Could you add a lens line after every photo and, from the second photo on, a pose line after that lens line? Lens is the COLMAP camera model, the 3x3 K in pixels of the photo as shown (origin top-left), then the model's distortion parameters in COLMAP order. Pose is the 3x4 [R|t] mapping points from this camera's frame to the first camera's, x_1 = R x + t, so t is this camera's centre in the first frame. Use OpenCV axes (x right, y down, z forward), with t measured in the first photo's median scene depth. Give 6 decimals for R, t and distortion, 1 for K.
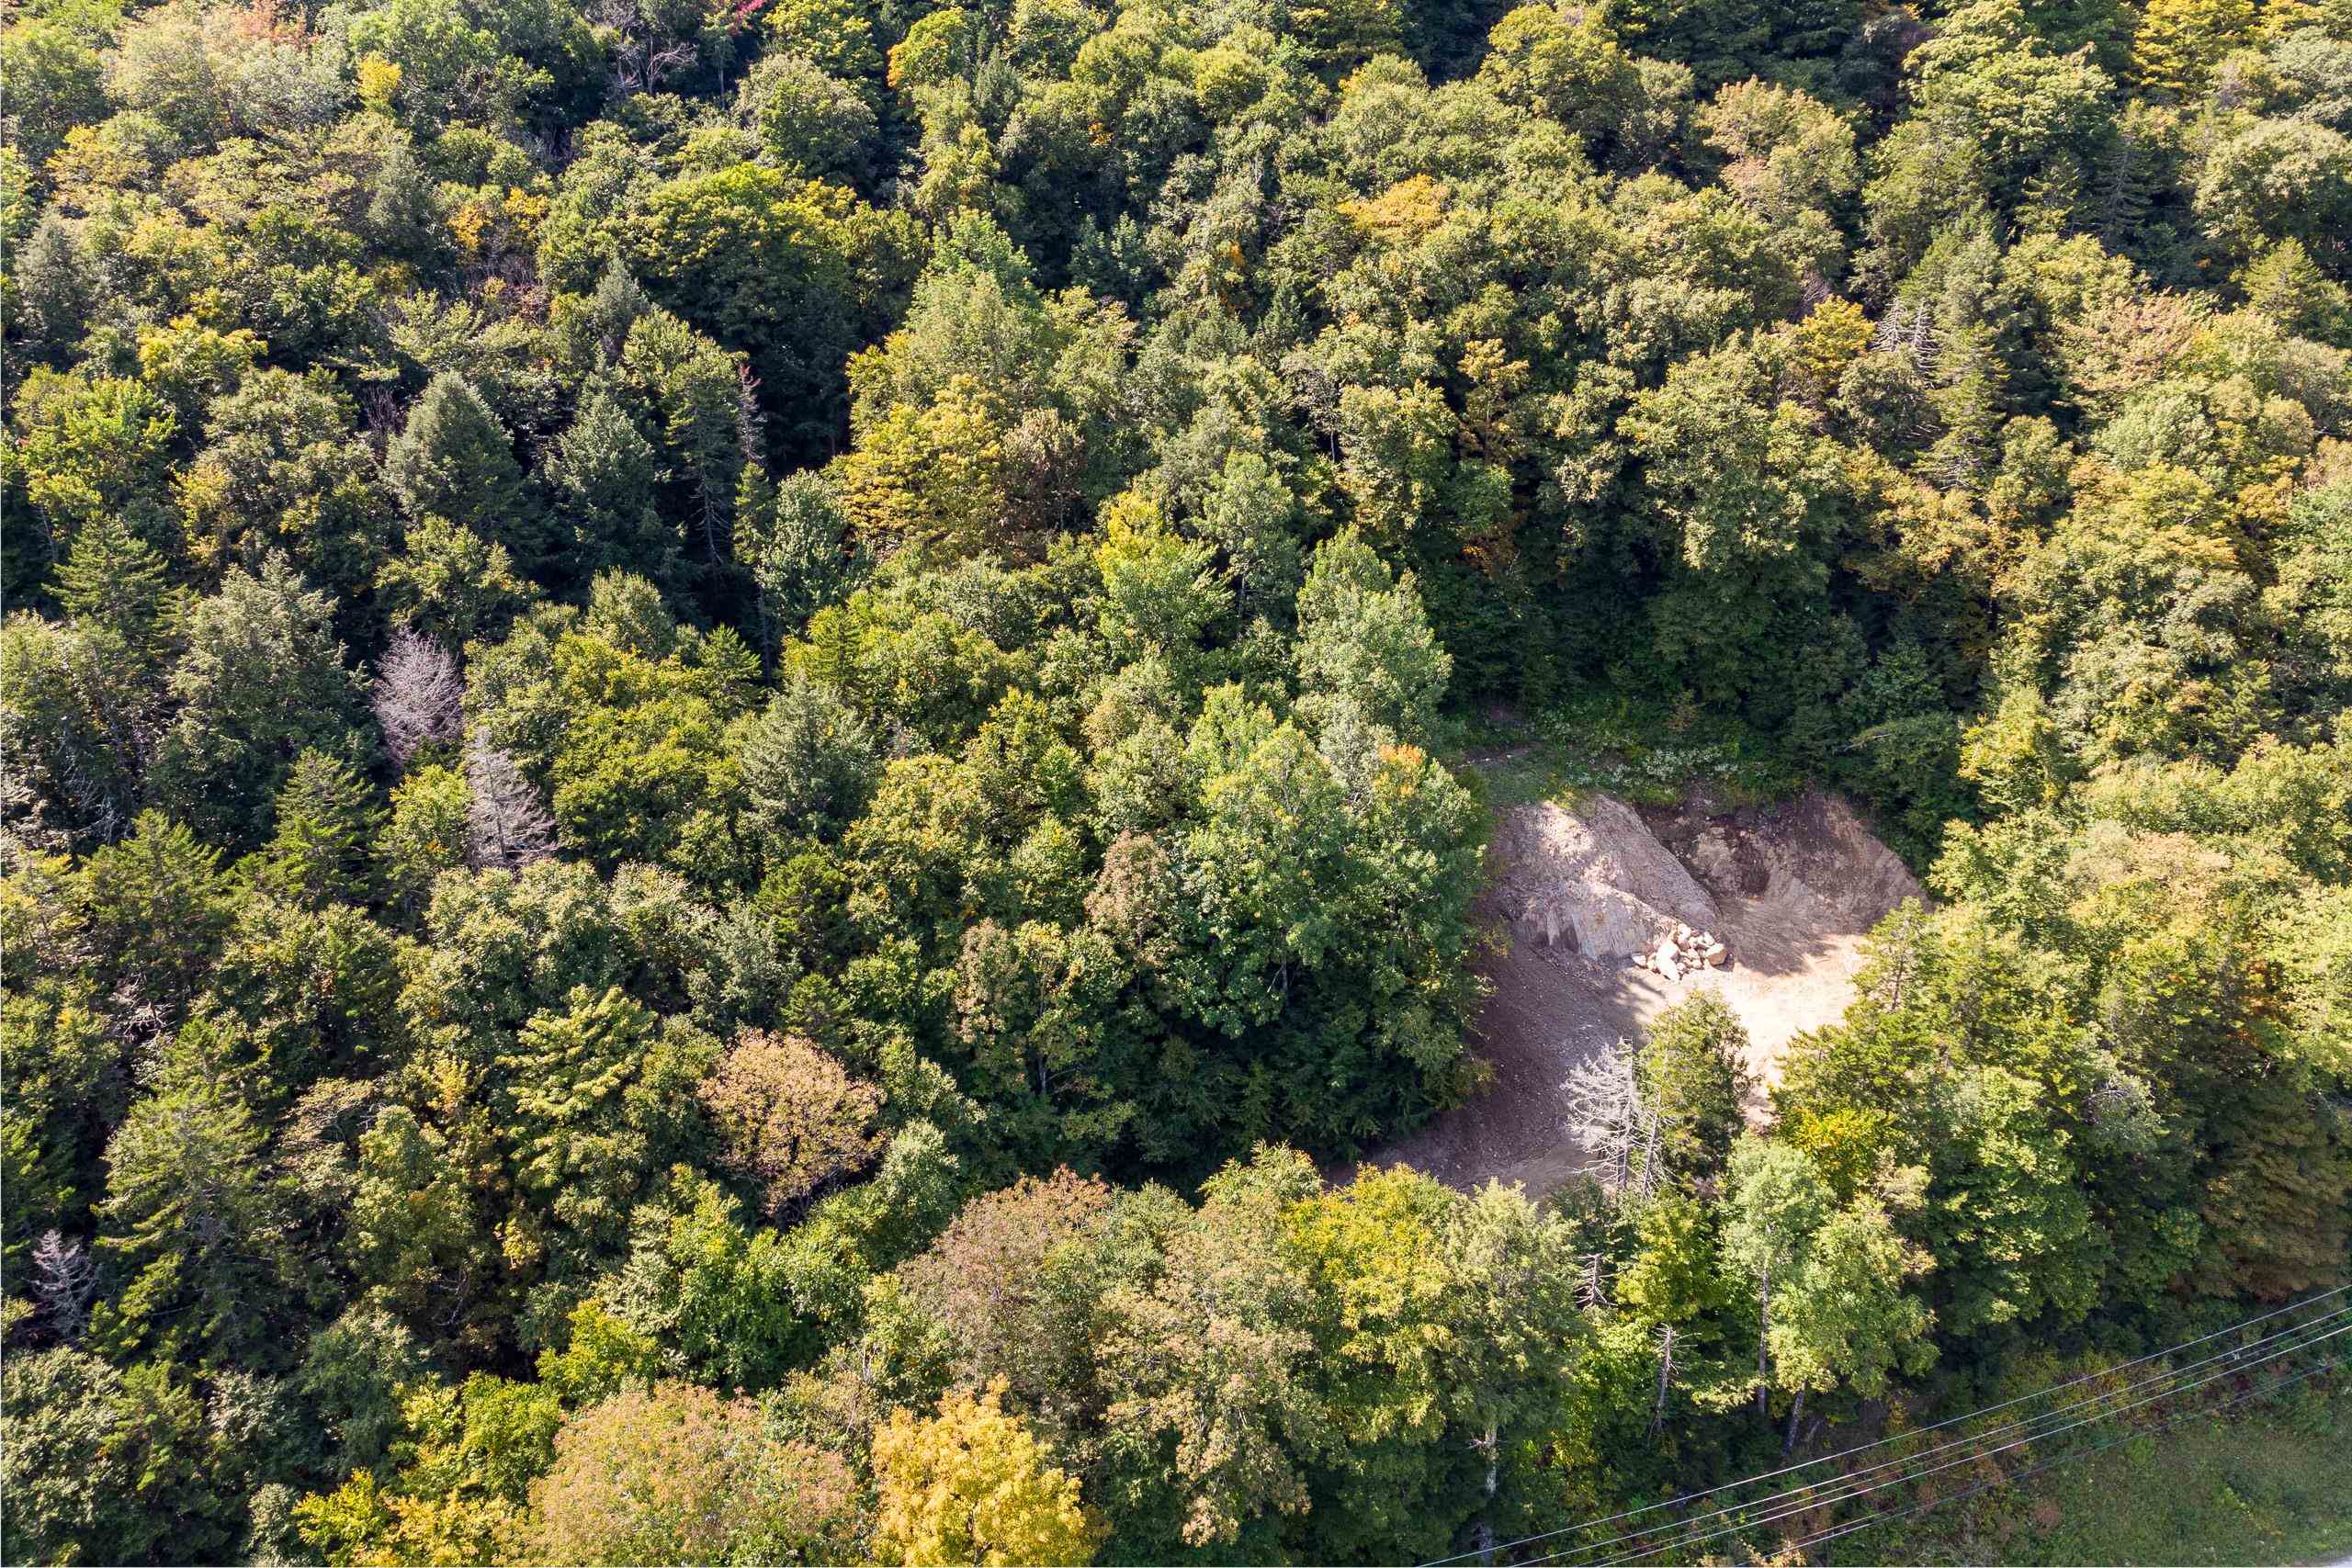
lens RADIAL K [[1687.7, 0, 1180.7], [0, 1687.7, 744.1], [0, 0, 1]] dist [0.005484, 0.009098]
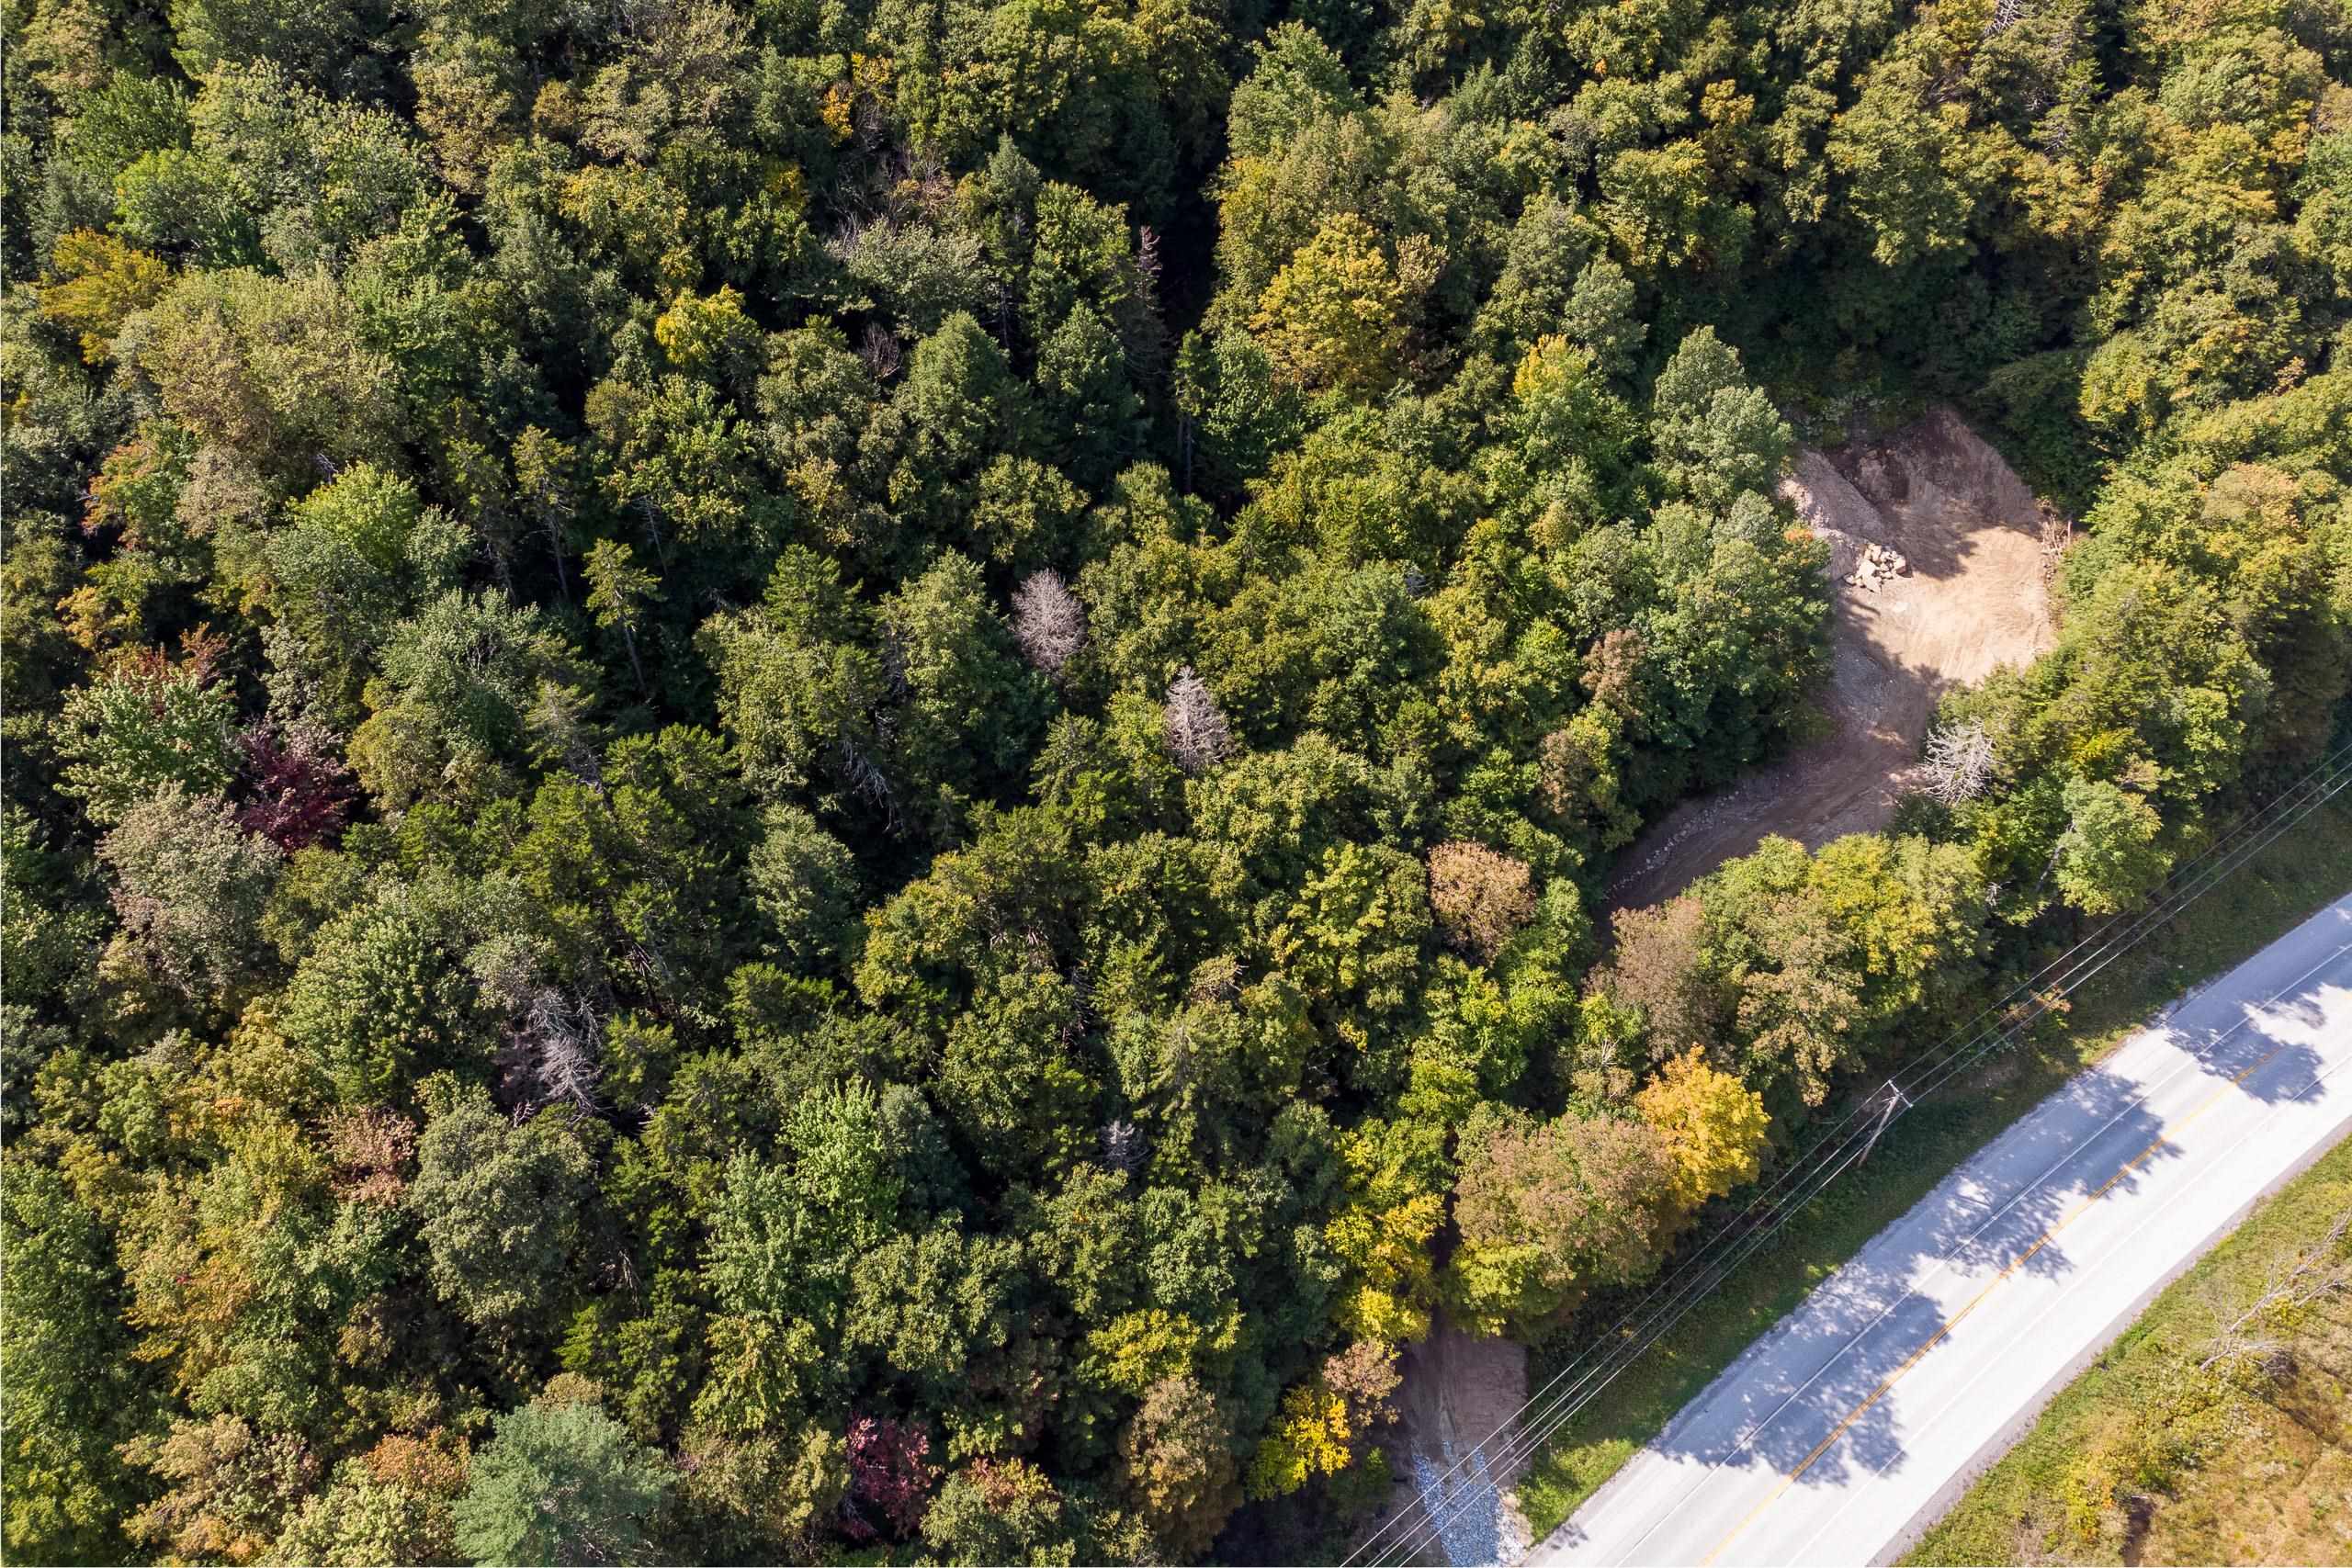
lens RADIAL K [[1662.8, 0, 1174.1], [0, 1662.8, 703.1], [0, 0, 1]] dist [0.014253, 0.003910]
pose [[0.963611, -0.203876, 0.172881, -0.502292], [0.120112, 0.908024, 0.401330, -0.384845], [-0.238802, -0.365961, 0.899470, -0.105996]]
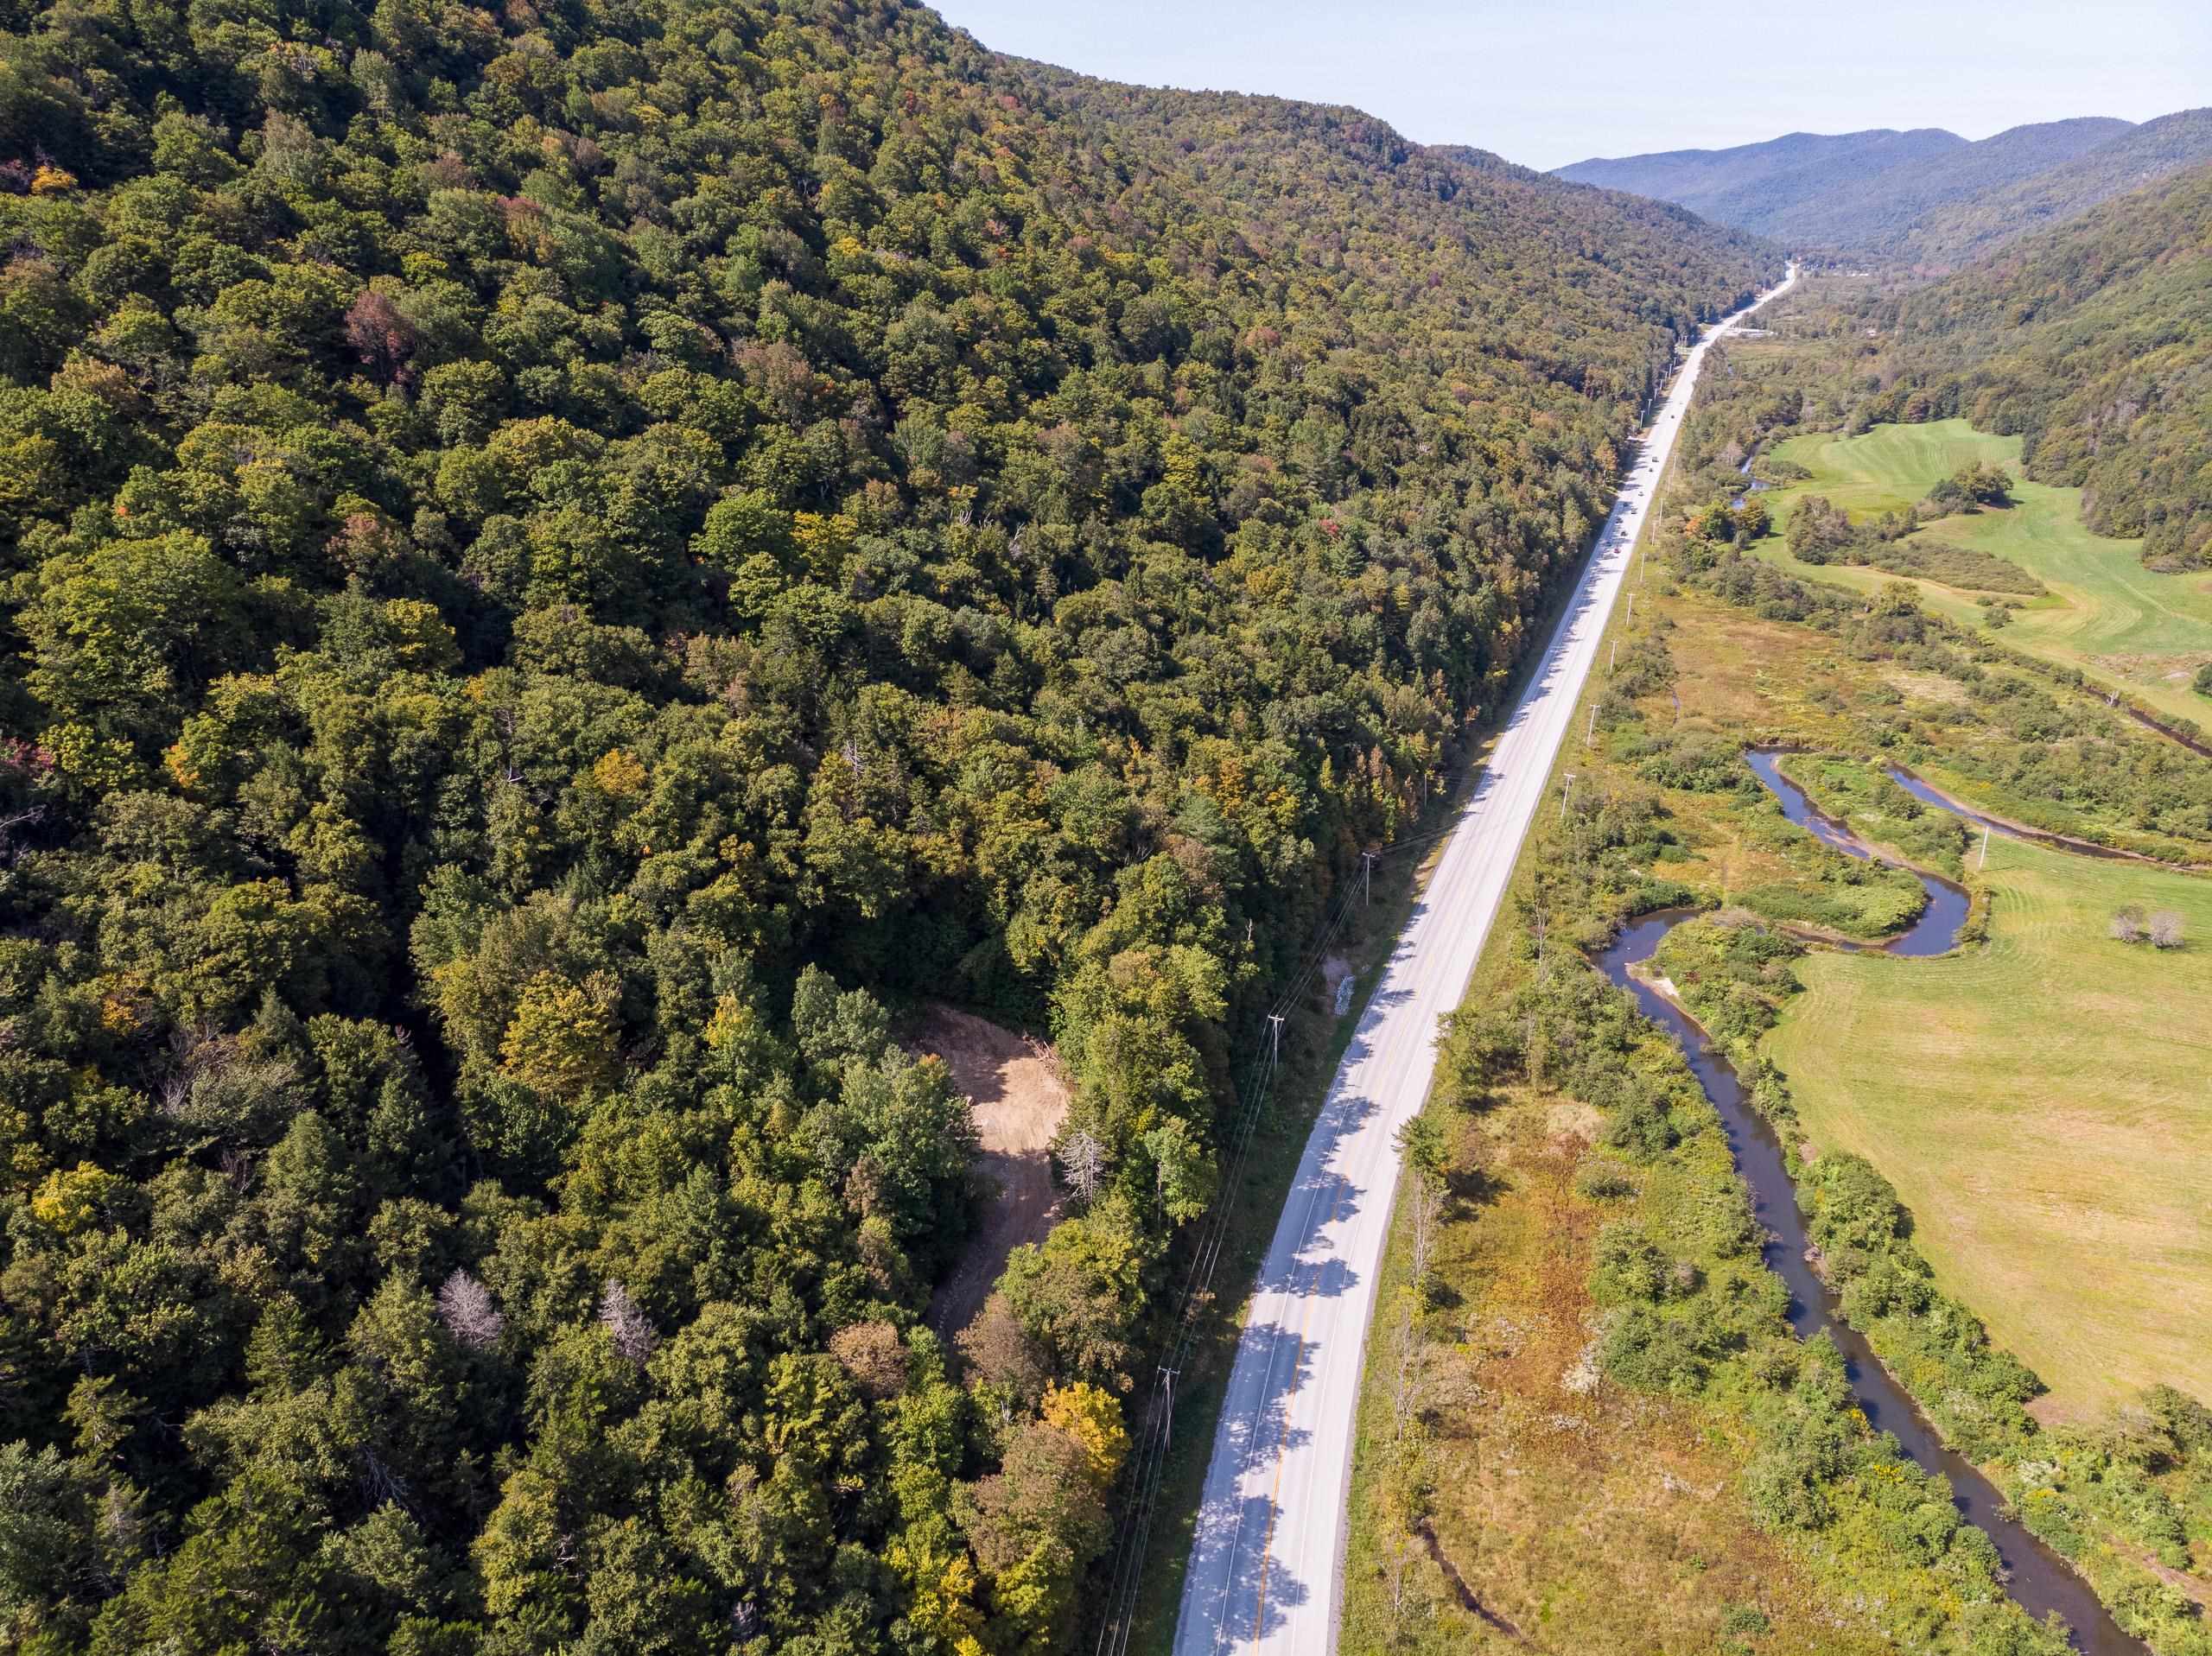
lens RADIAL K [[1646.3, 0, 1109.4], [0, 1646.3, 831.7], [0, 0, 1]] dist [0.065563, -0.053999]
pose [[0.533268, -0.316518, 0.784501, -0.996276], [0.355815, 0.925266, 0.131446, -0.353248], [-0.767477, 0.209041, 0.606037, -0.337709]]
